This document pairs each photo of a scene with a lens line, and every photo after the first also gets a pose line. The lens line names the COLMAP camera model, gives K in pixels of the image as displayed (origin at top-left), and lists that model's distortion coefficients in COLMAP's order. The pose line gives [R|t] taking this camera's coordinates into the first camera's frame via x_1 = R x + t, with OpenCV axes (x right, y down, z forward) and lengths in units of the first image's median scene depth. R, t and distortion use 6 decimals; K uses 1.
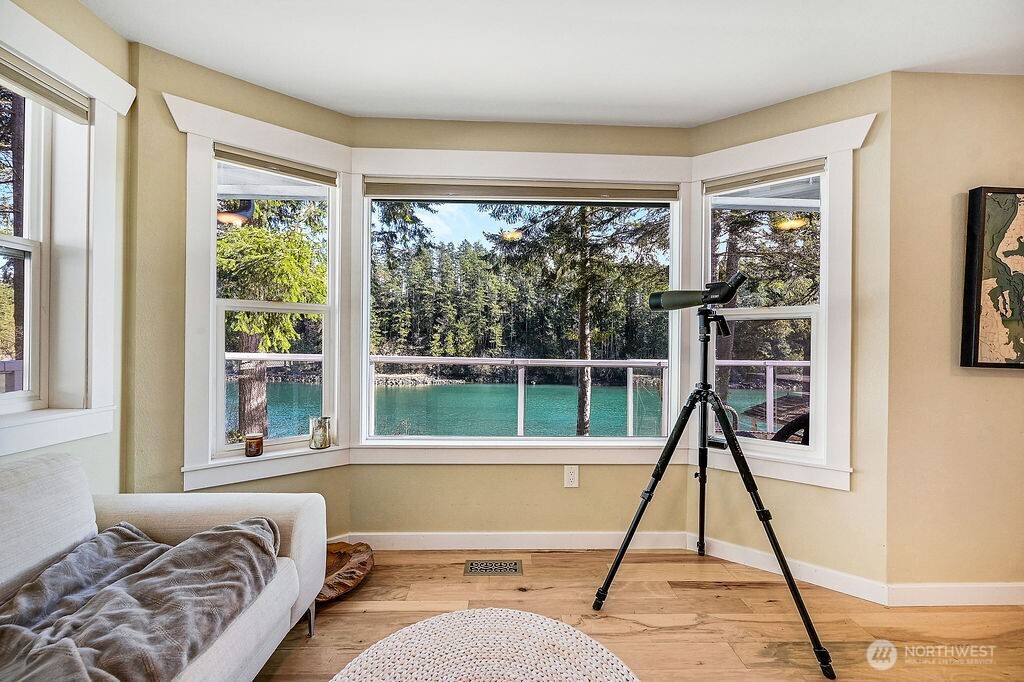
lens RADIAL K [[406.1, 0, 519.5], [0, 406.1, 341.9], [0, 0, 1]] dist [0.000444, -0.000124]
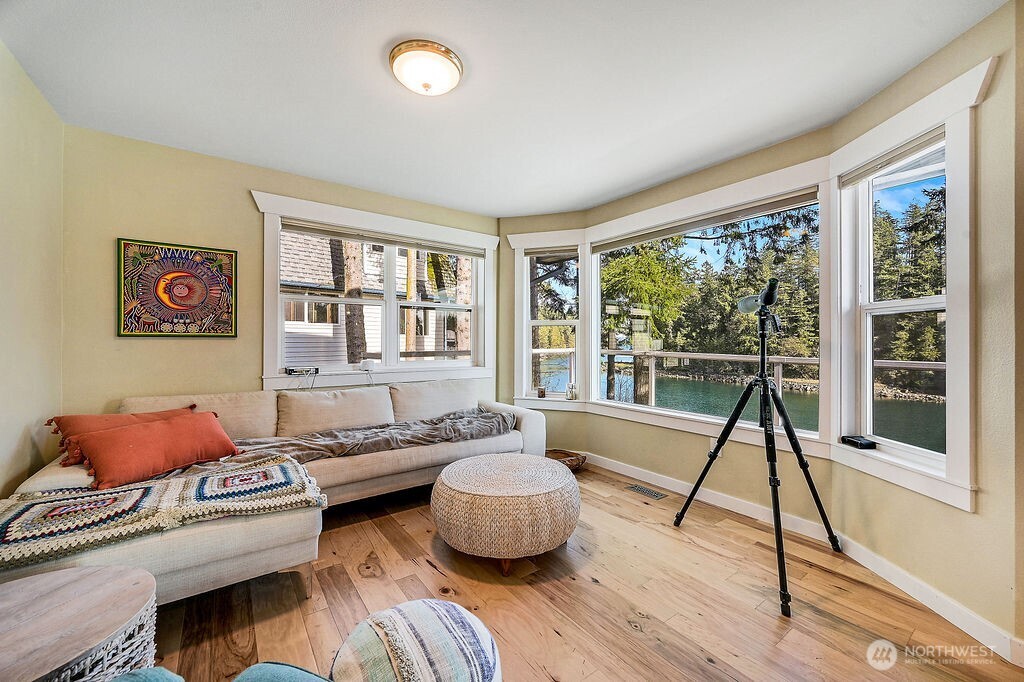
lens RADIAL K [[403.7, 0, 513.3], [0, 403.7, 341.2], [0, 0, 1]] dist [-0.000317, -0.000027]
pose [[0.561565, -0.009163, -0.827382, 0.179506], [0.005821, 0.999958, -0.007124, 0.002346], [0.827412, -0.000815, 0.561595, -0.046838]]
